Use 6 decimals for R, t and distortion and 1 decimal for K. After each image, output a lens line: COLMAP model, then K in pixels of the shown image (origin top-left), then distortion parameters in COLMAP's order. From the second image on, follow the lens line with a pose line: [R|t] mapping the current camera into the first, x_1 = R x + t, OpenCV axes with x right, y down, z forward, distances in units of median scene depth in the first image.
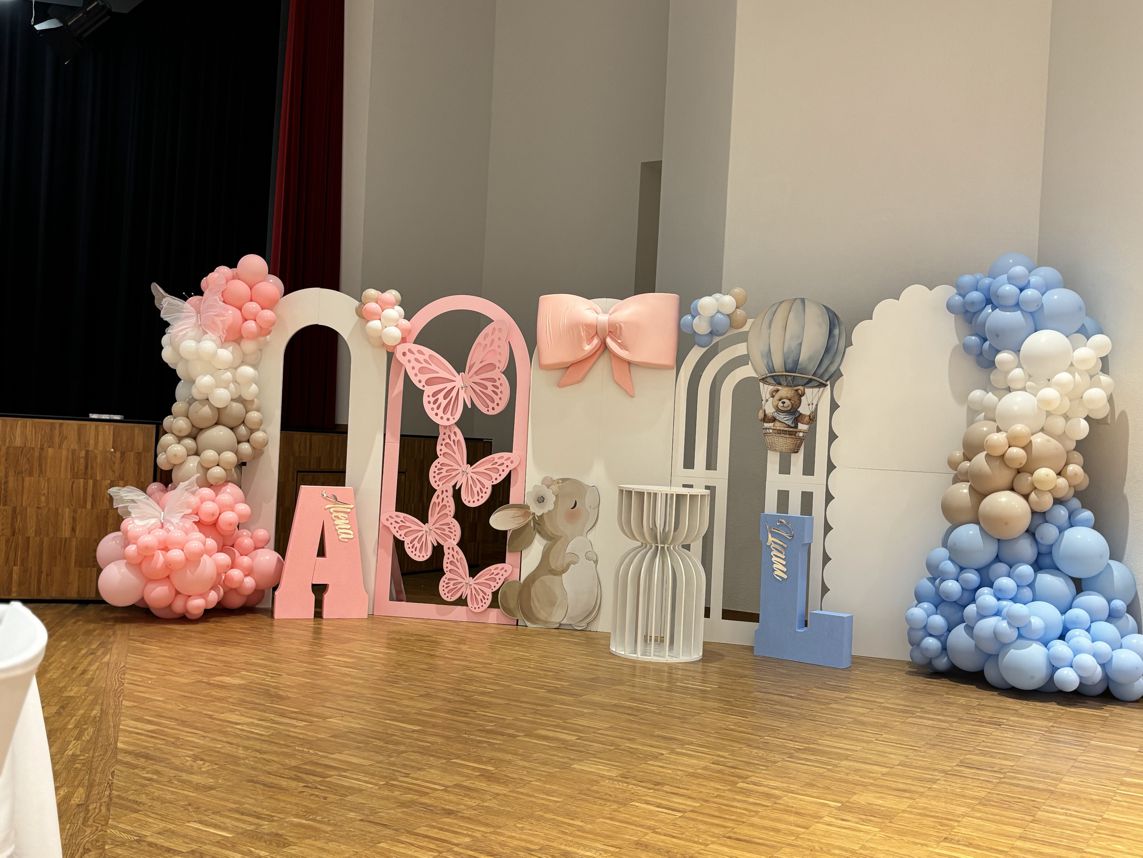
lens RADIAL K [[1163.8, 0, 537.8], [0, 1163.8, 429.3], [0, 0, 1]] dist [0.033597, 0.000000]
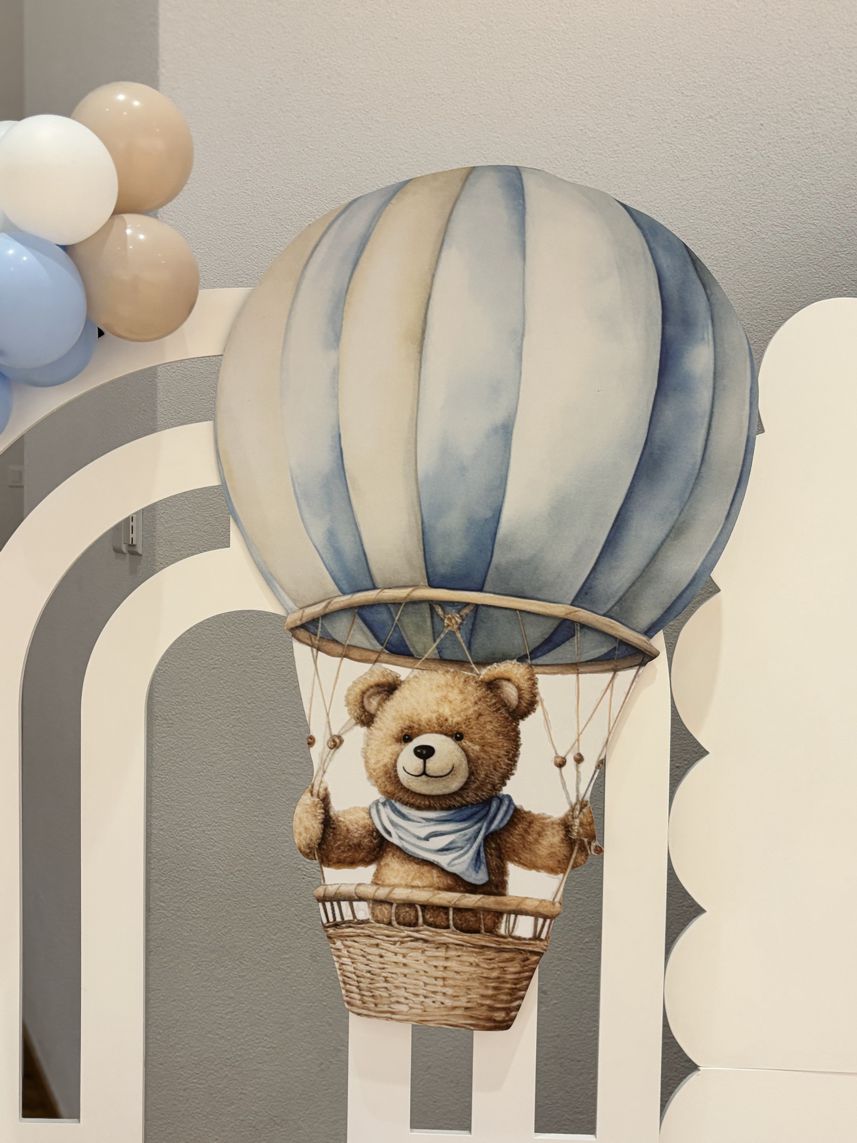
lens RADIAL K [[1163.8, 0, 436.5], [0, 1163.8, 564.0], [0, 0, 1]] dist [0.033597, 0.000000]
pose [[0.961963, -0.046686, 0.269160, 0.159389], [0.027706, 0.996881, 0.073892, -0.063710], [-0.271770, -0.063625, 0.960257, 0.798599]]
